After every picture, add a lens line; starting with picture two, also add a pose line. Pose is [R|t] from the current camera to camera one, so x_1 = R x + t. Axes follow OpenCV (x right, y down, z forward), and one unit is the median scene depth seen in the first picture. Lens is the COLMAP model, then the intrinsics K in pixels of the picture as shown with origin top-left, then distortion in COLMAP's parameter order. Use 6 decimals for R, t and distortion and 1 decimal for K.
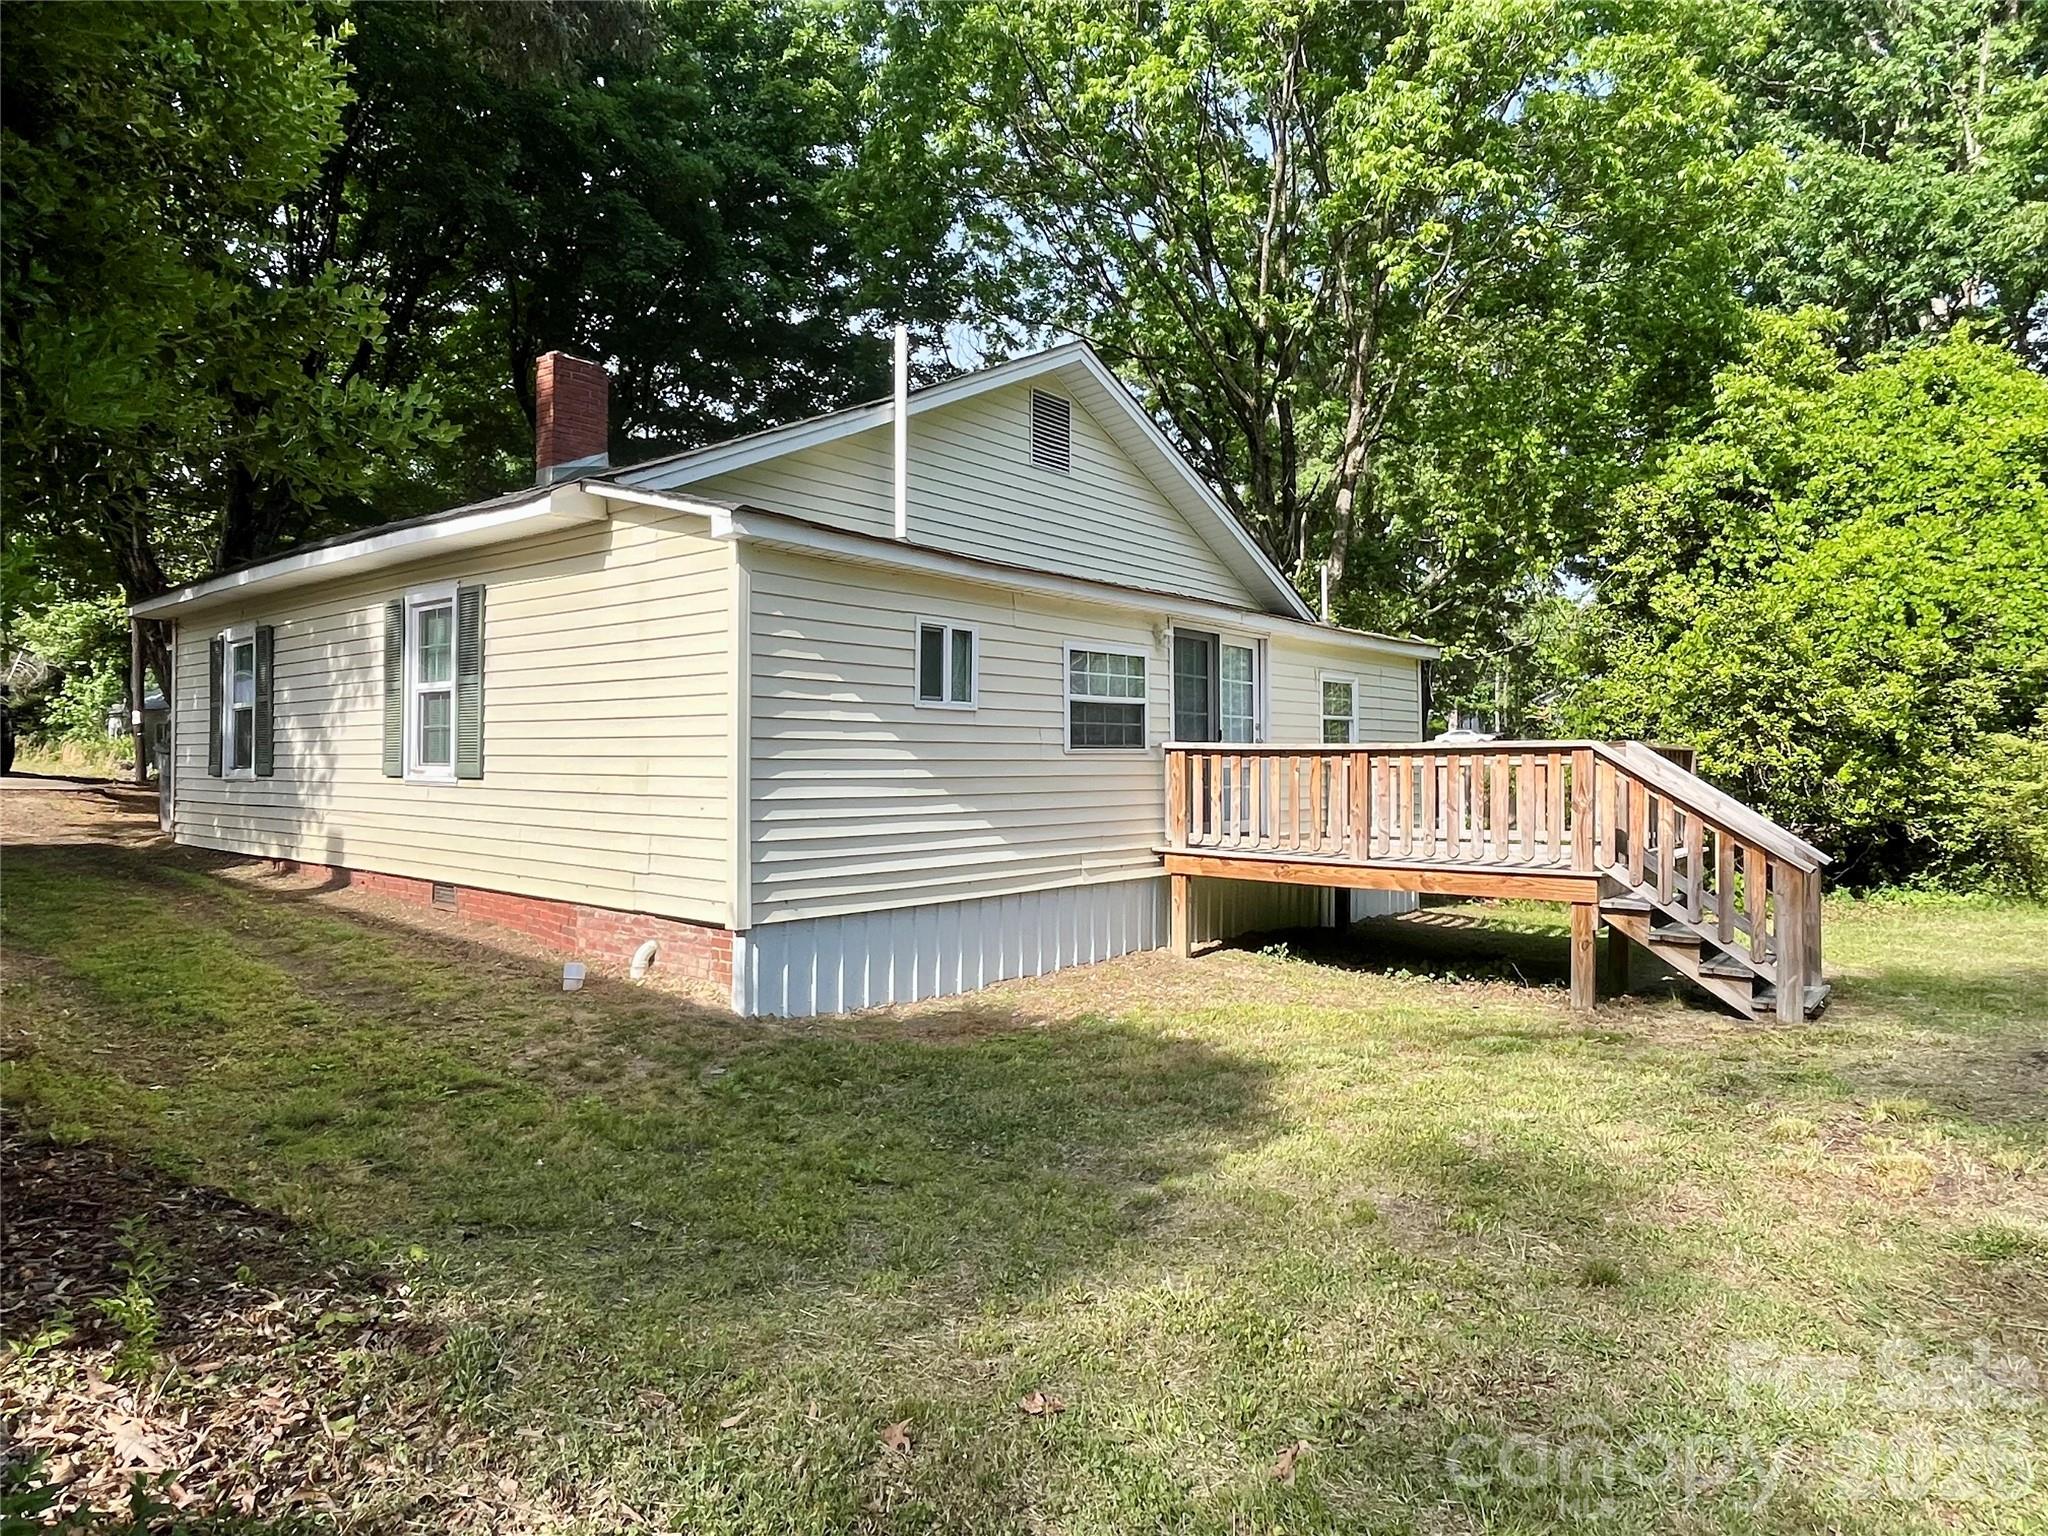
lens RADIAL K [[1211.6, 0, 1025.3], [0, 1211.6, 762.6], [0, 0, 1]] dist [0.003214, 0.000075]
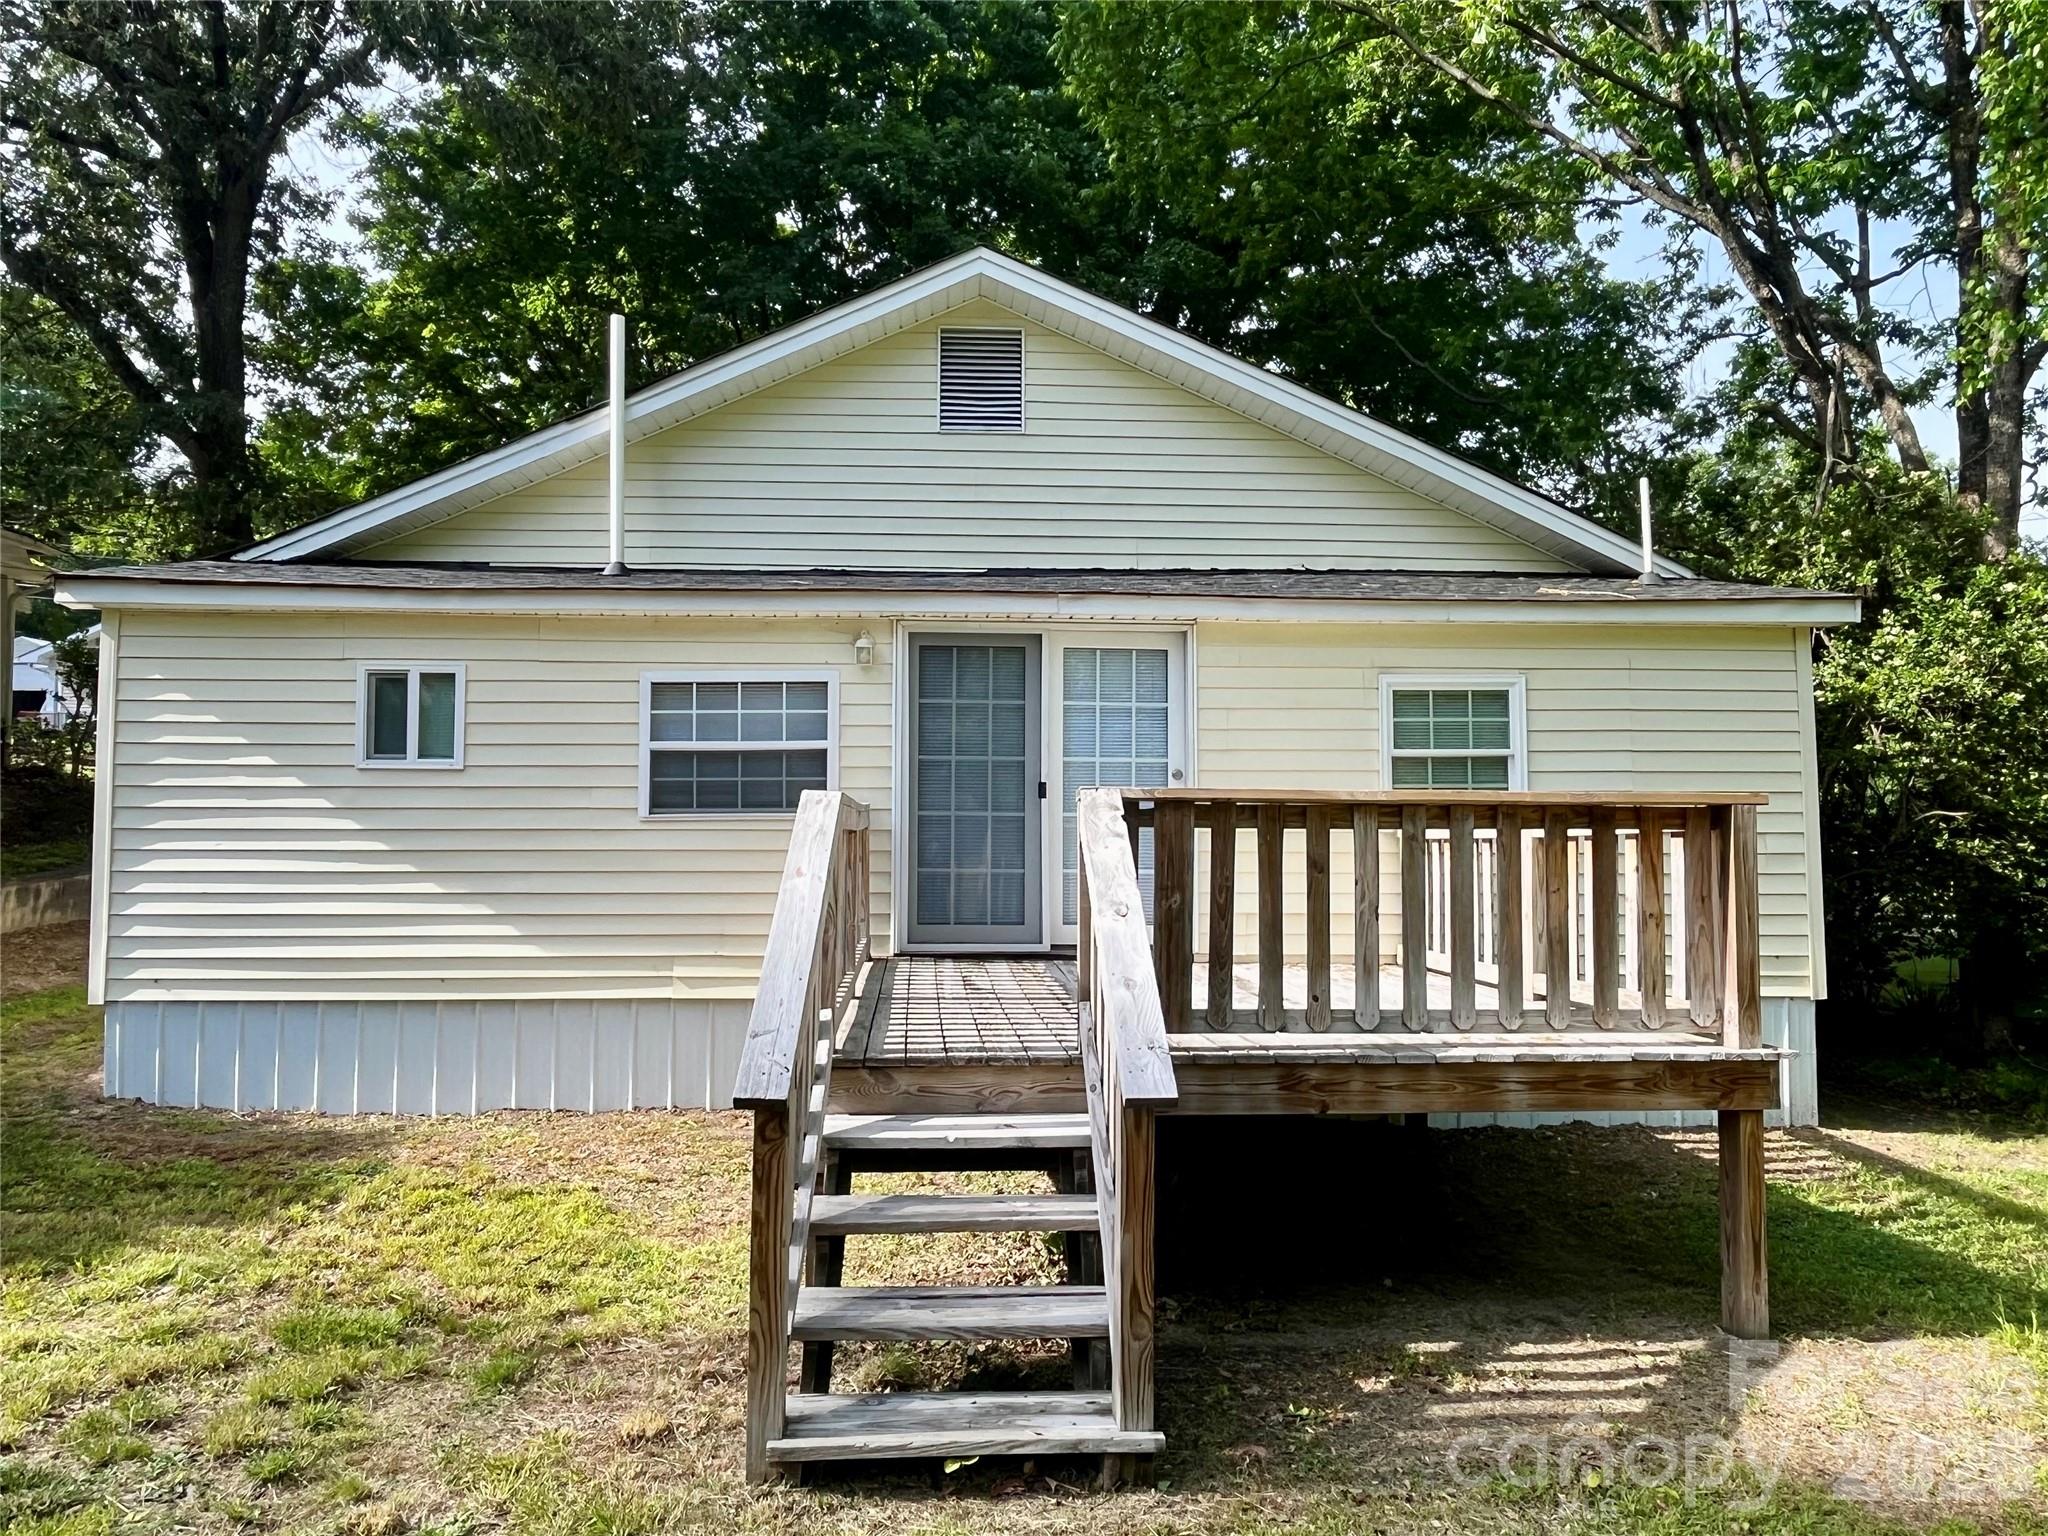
lens RADIAL K [[1361.0, 0, 1024.5], [0, 1361.0, 769.9], [0, 0, 1]] dist [0.001299, 0.000382]
pose [[0.679882, -0.028056, -0.732784, 0.814780], [-0.000406, 0.999253, -0.038635, -0.006433], [0.733321, 0.026565, 0.679363, 0.596329]]
